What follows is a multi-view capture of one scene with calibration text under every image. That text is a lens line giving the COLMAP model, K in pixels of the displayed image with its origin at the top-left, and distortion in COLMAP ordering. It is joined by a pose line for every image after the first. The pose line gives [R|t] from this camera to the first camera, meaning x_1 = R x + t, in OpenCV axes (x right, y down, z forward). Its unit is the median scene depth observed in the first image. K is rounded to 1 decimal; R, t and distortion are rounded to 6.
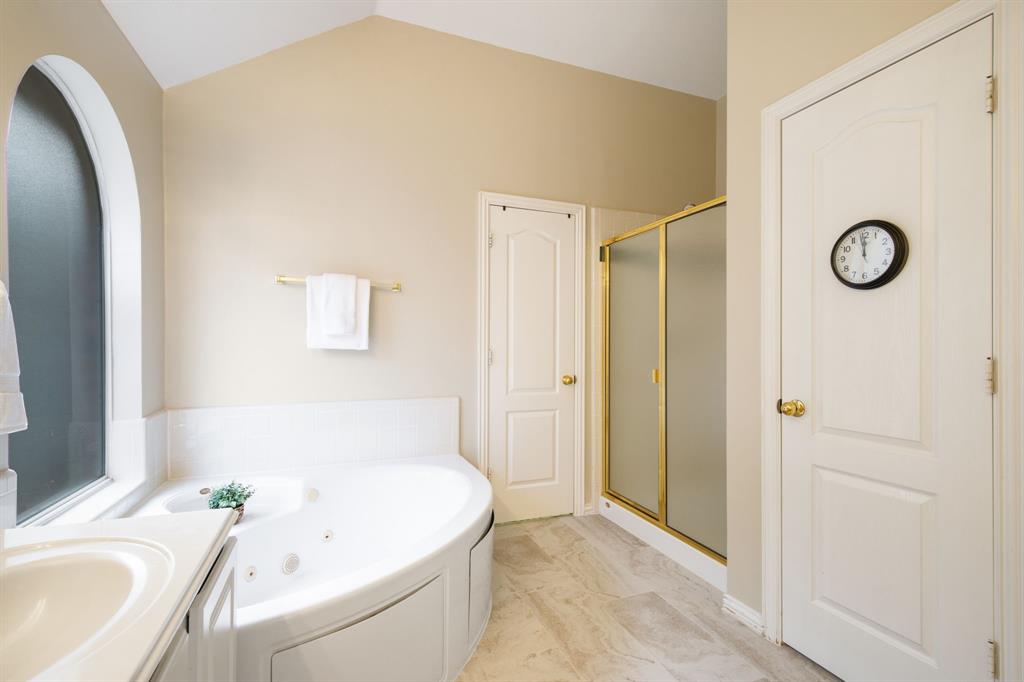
lens RADIAL K [[473.1, 0, 536.1], [0, 473.1, 344.6], [0, 0, 1]] dist [-0.000165, -0.000165]
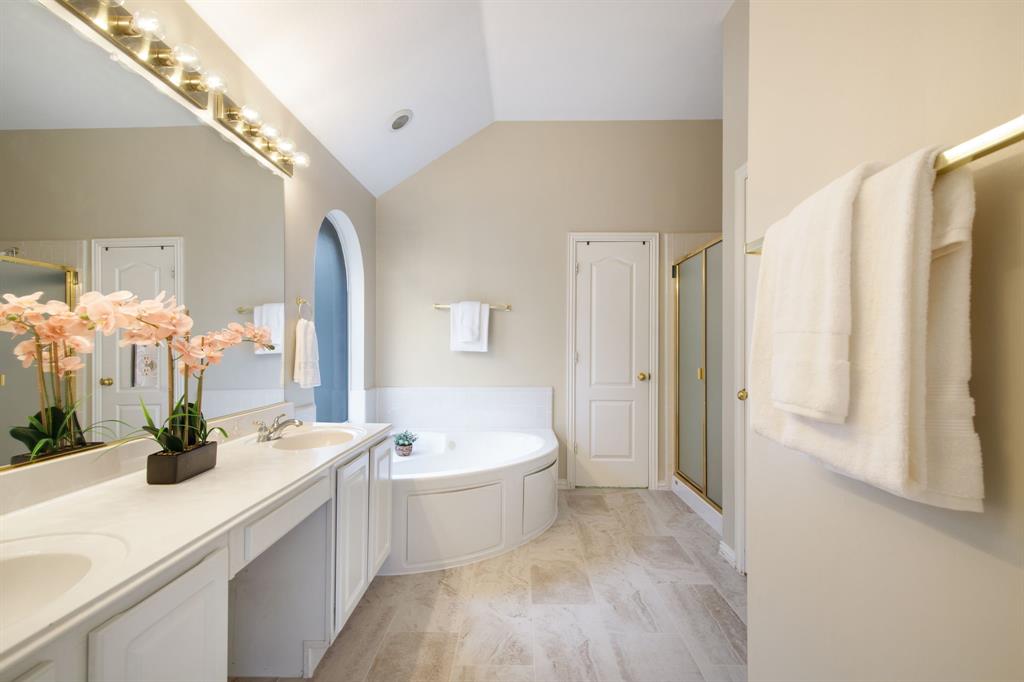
lens RADIAL K [[481.2, 0, 508.2], [0, 481.2, 345.0], [0, 0, 1]] dist [-0.045924, 0.009874]
pose [[0.912329, -0.003263, -0.409445, 0.312535], [0.000745, 0.999980, -0.006310, -0.000973], [0.409457, 0.005452, 0.912313, -0.329430]]
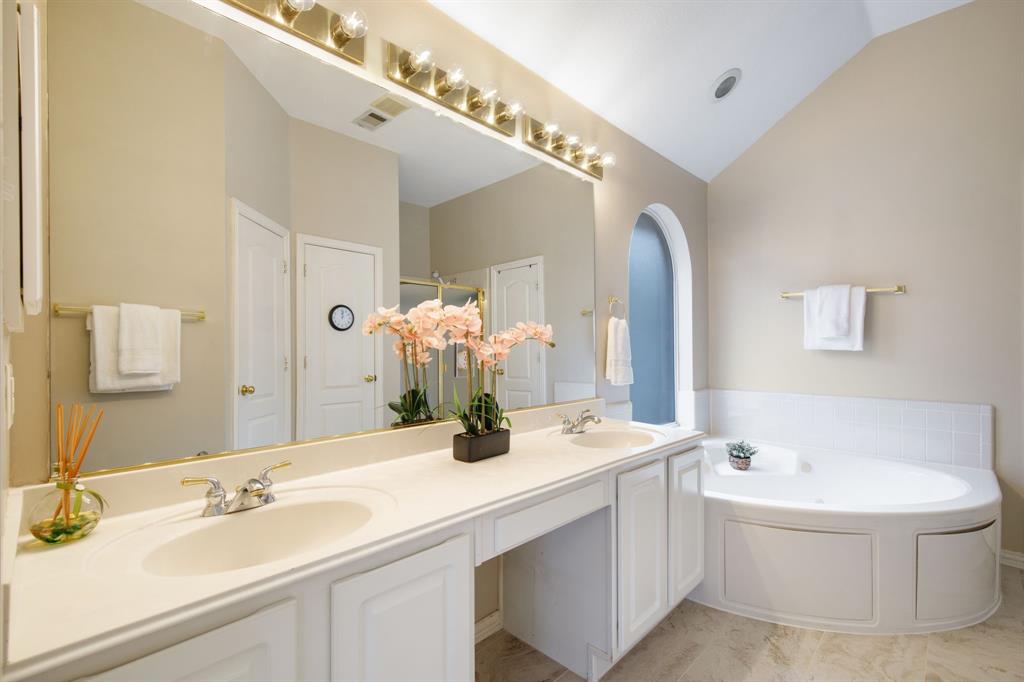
lens RADIAL K [[452.7, 0, 481.0], [0, 452.7, 344.7], [0, 0, 1]] dist [-0.003901, -0.000980]
pose [[0.354120, -0.005050, -0.935186, 0.311460], [0.001286, 0.999987, -0.004913, 0.000537], [0.935199, 0.000537, 0.354122, -0.203018]]
